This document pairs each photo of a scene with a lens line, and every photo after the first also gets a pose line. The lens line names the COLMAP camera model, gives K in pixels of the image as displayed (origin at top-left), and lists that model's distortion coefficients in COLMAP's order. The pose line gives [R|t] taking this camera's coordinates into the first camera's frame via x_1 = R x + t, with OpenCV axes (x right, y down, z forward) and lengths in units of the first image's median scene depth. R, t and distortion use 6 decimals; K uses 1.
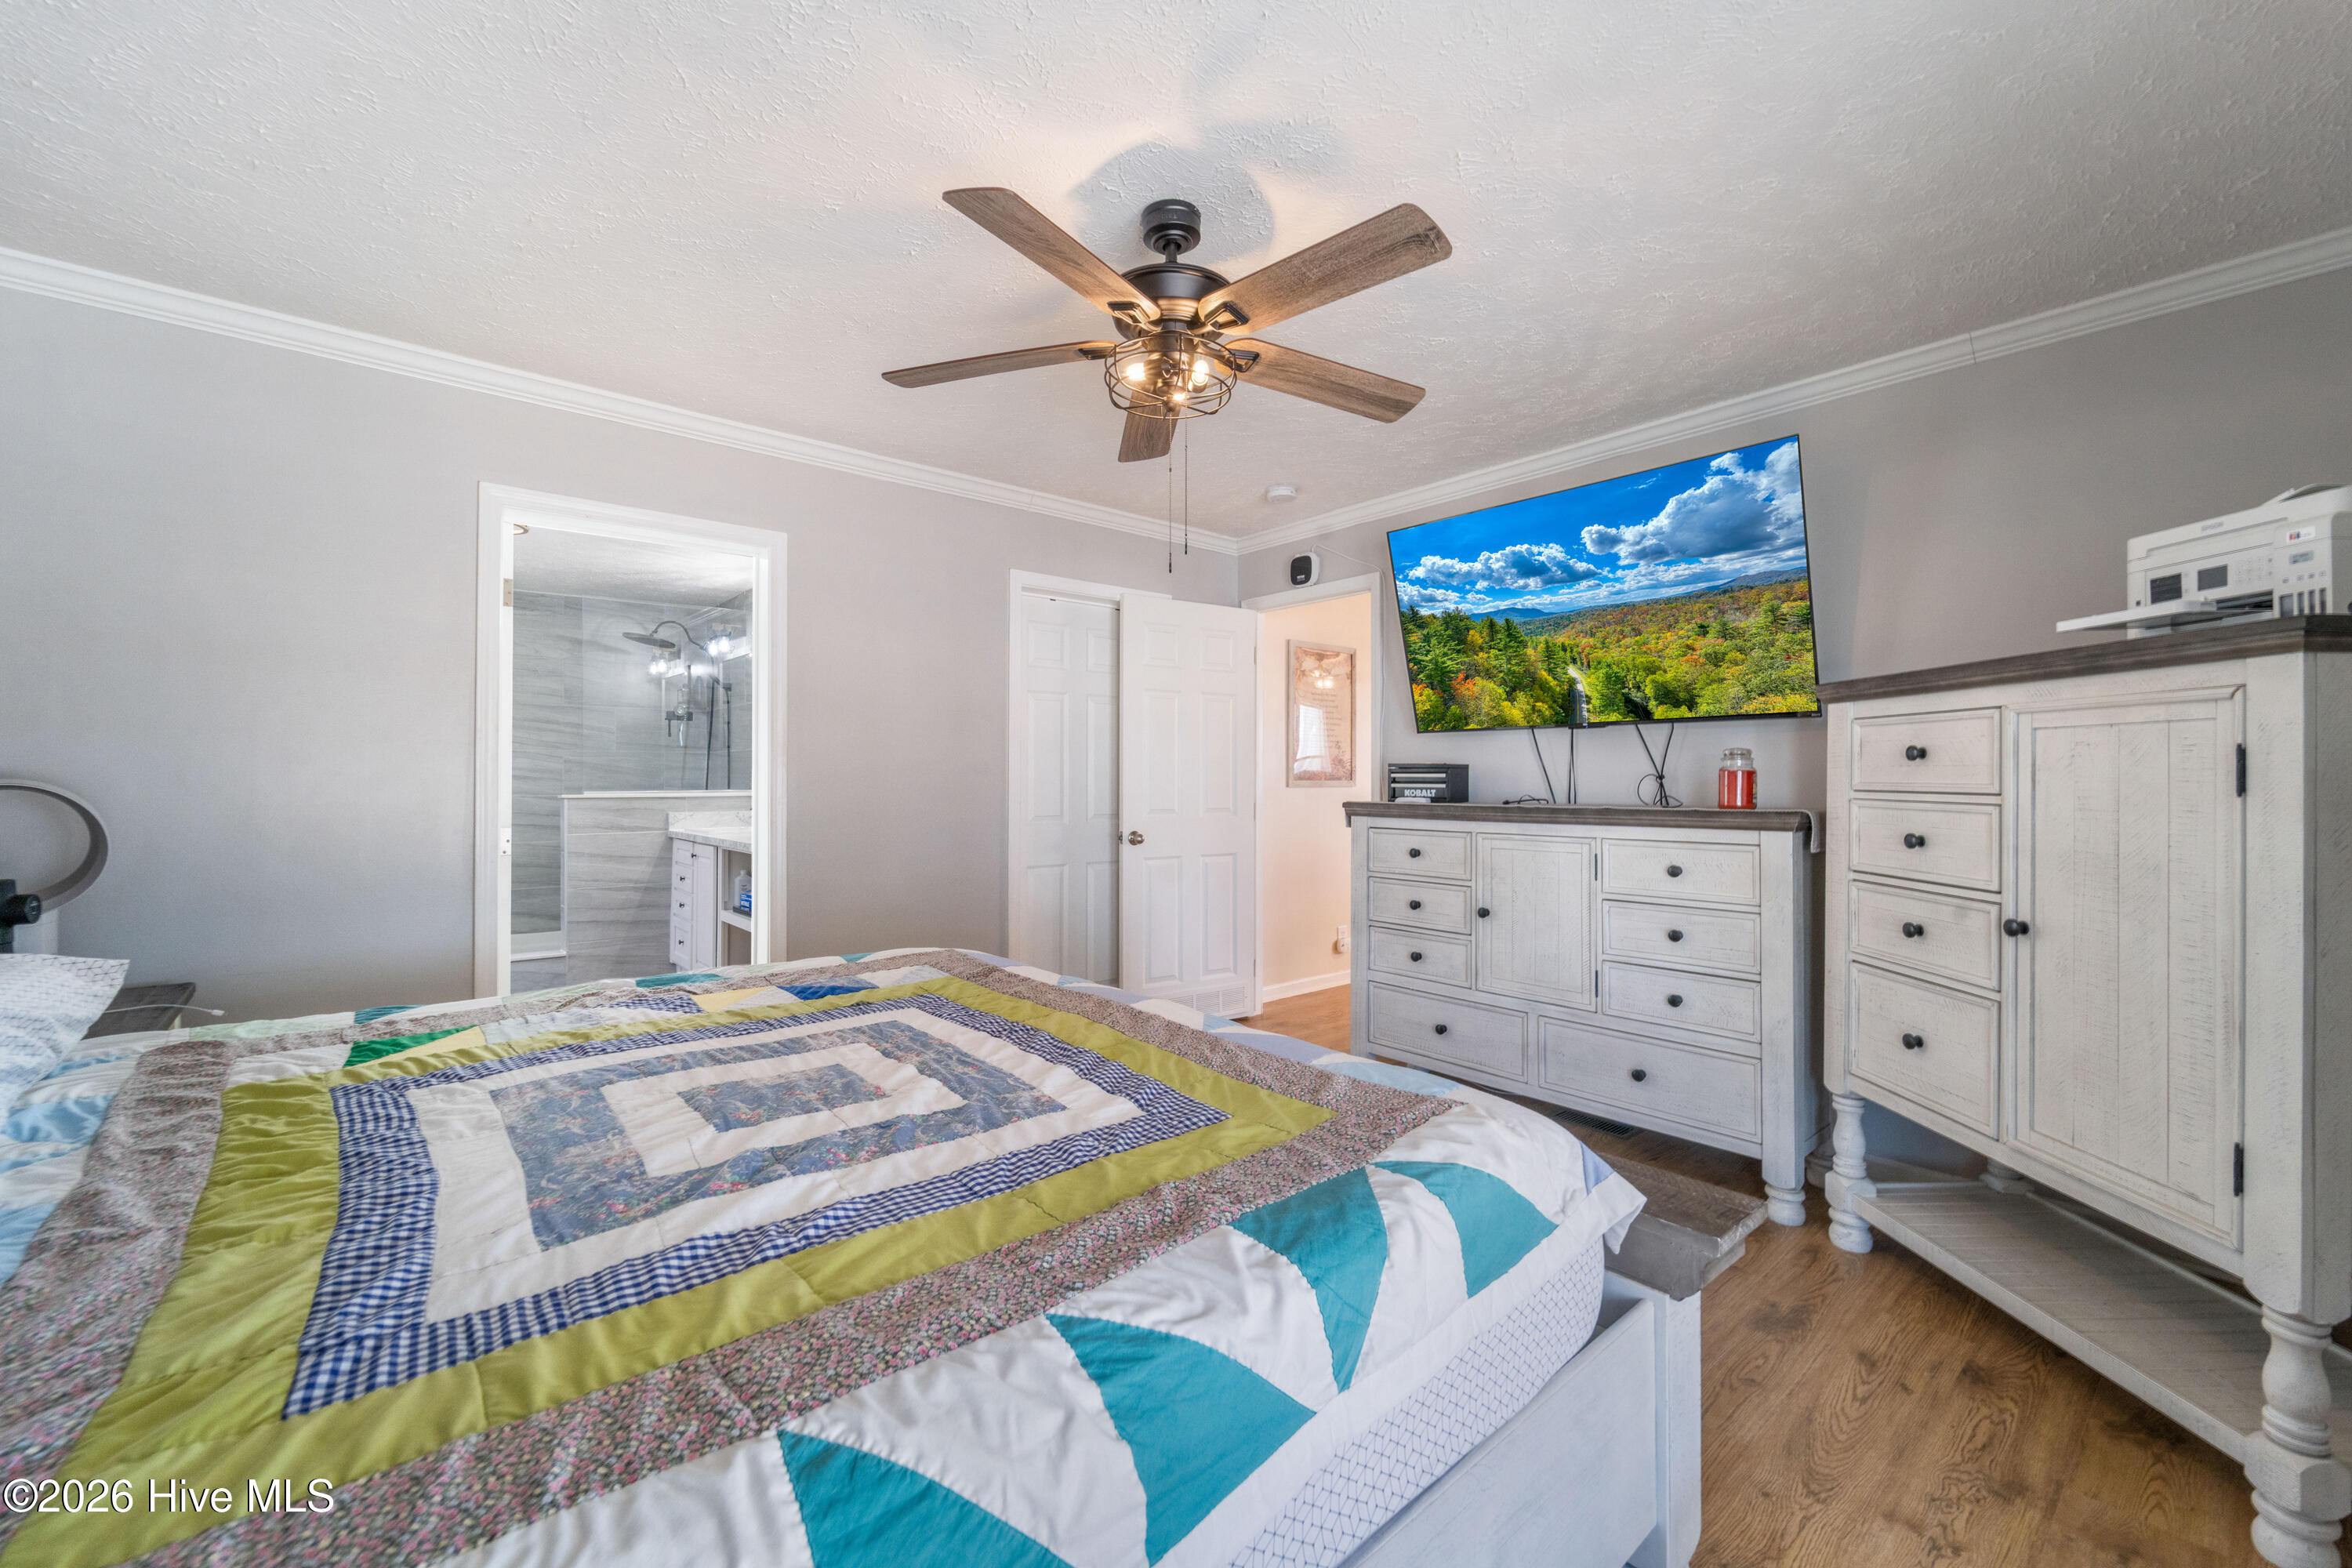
lens RADIAL K [[956.1, 0, 1176.5], [0, 956.1, 772.3], [0, 0, 1]] dist [0.003834, -0.002781]
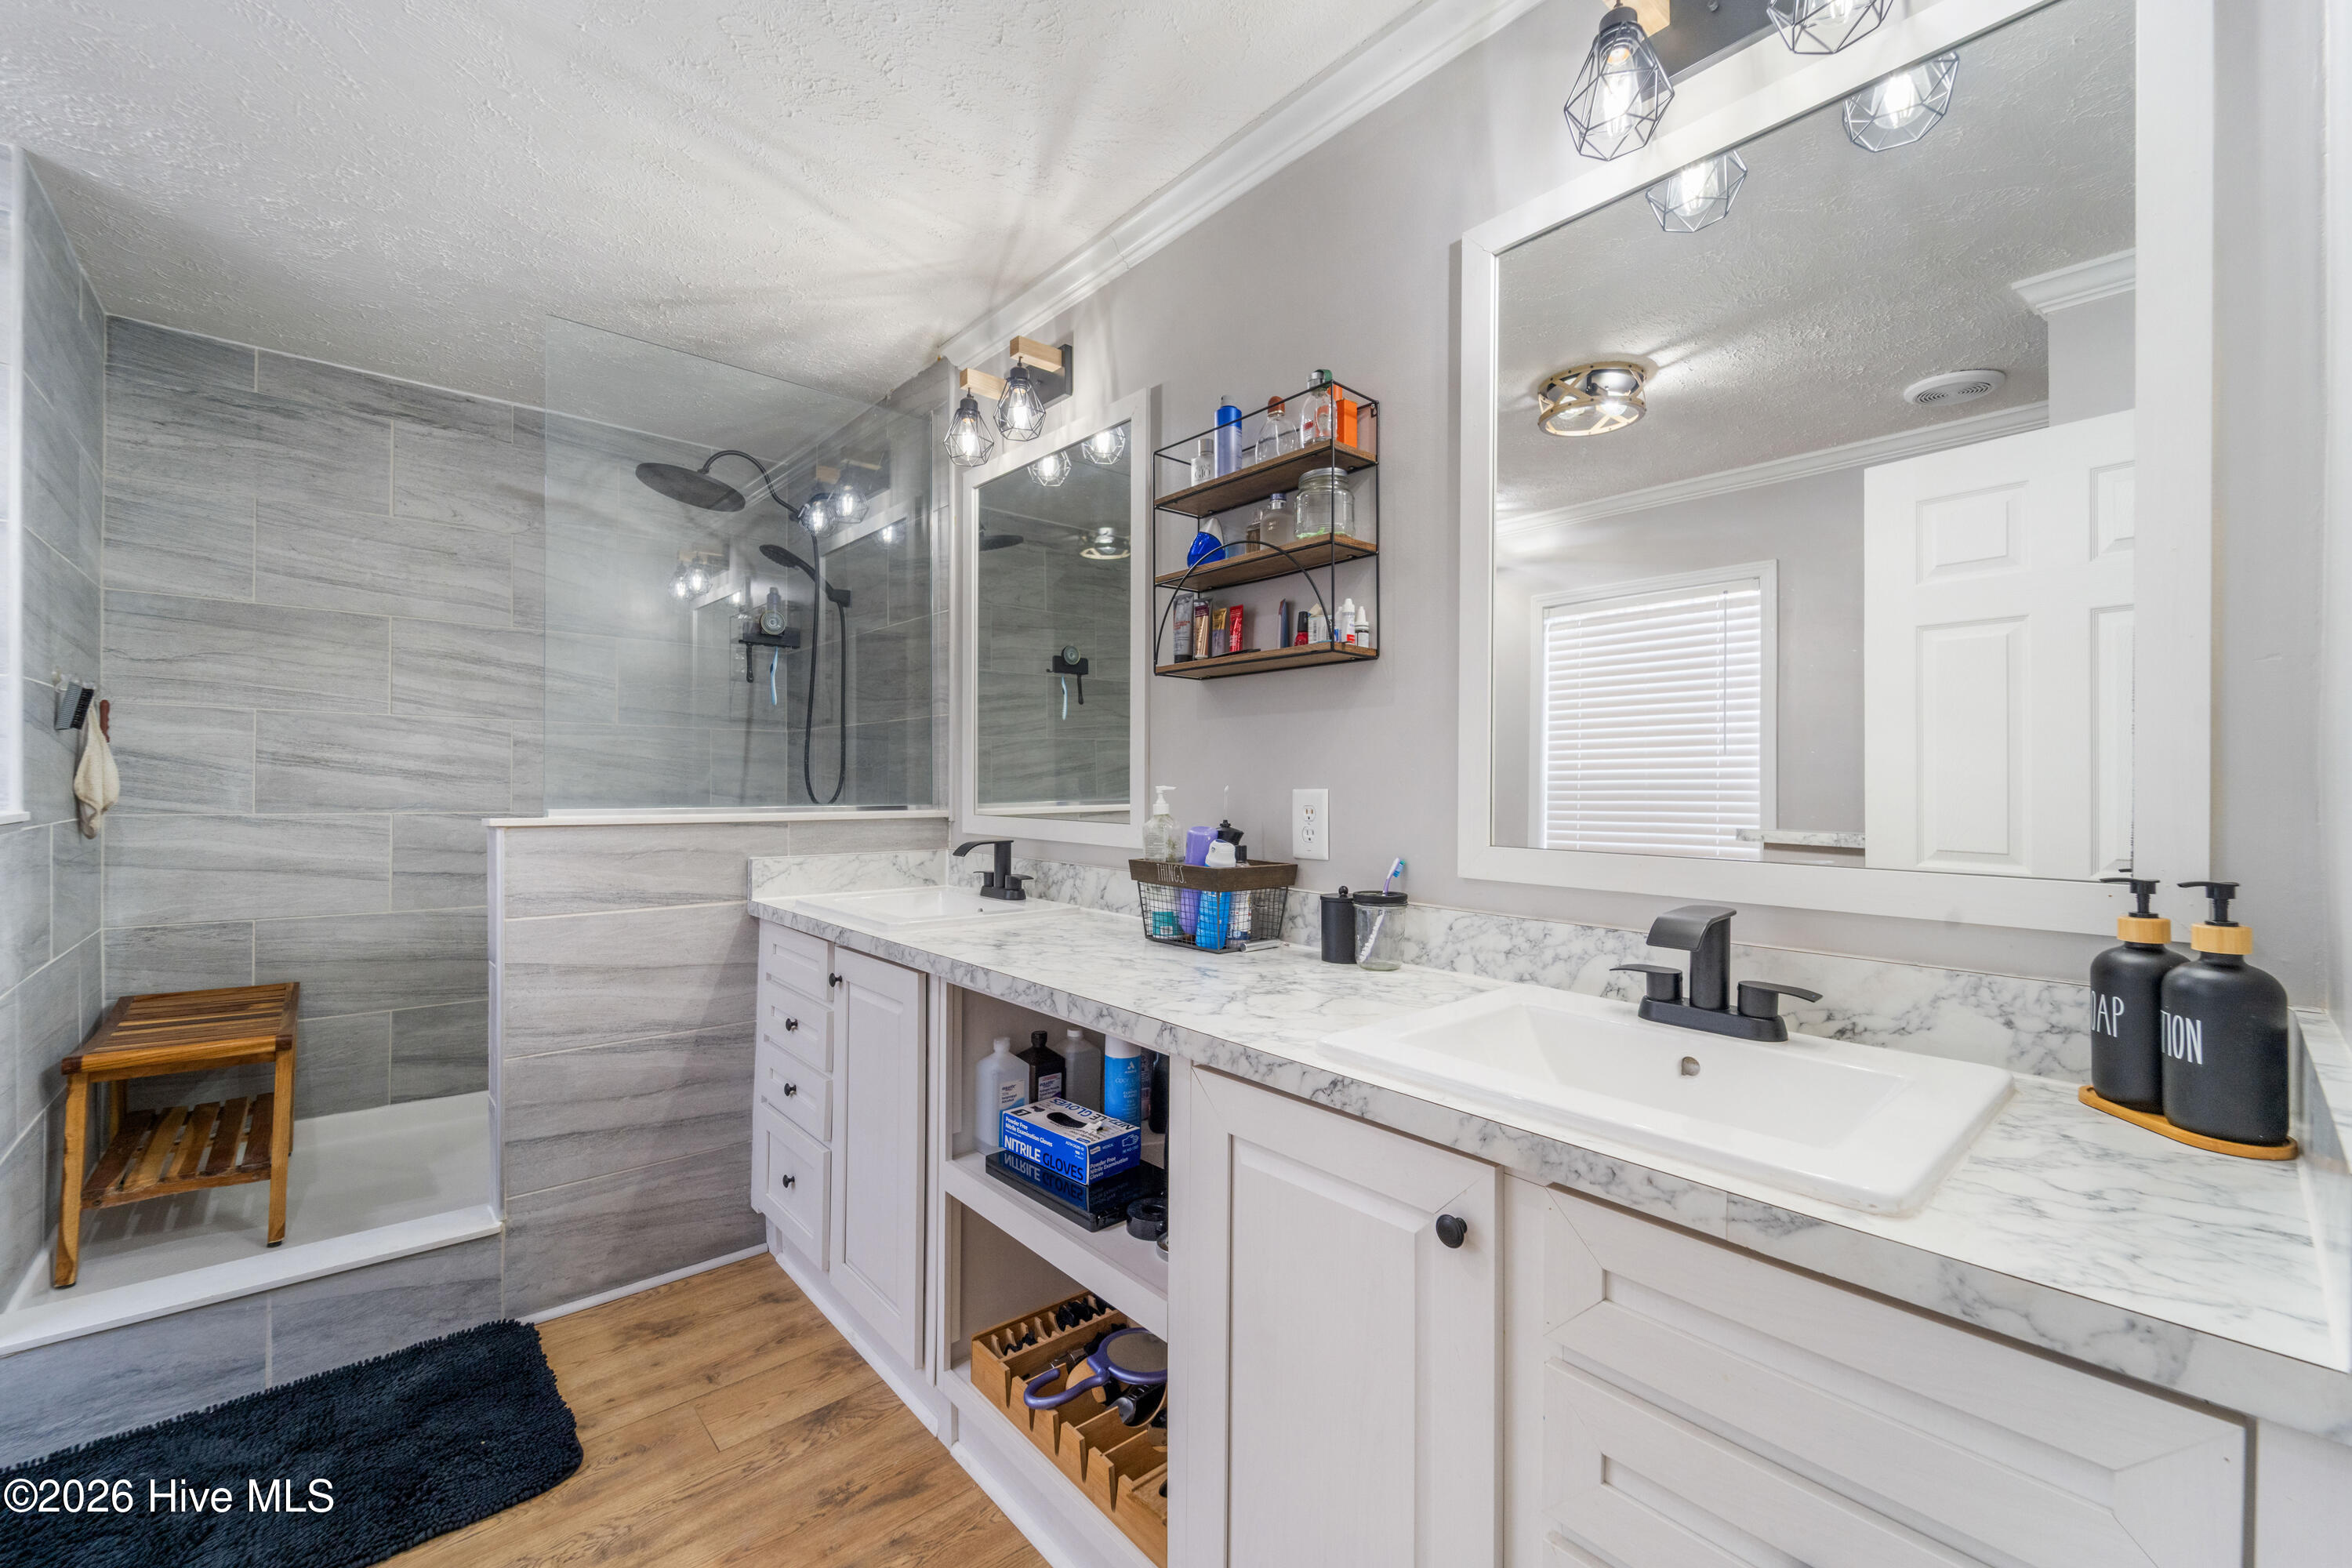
lens RADIAL K [[956.1, 0, 1177.7], [0, 956.1, 791.0], [0, 0, 1]] dist [0.003834, -0.002781]
pose [[0.999777, 0.010818, 0.018111, -0.348524], [-0.011035, 0.999868, 0.011905, 0.004547], [-0.017980, -0.012103, 0.999765, 0.570928]]
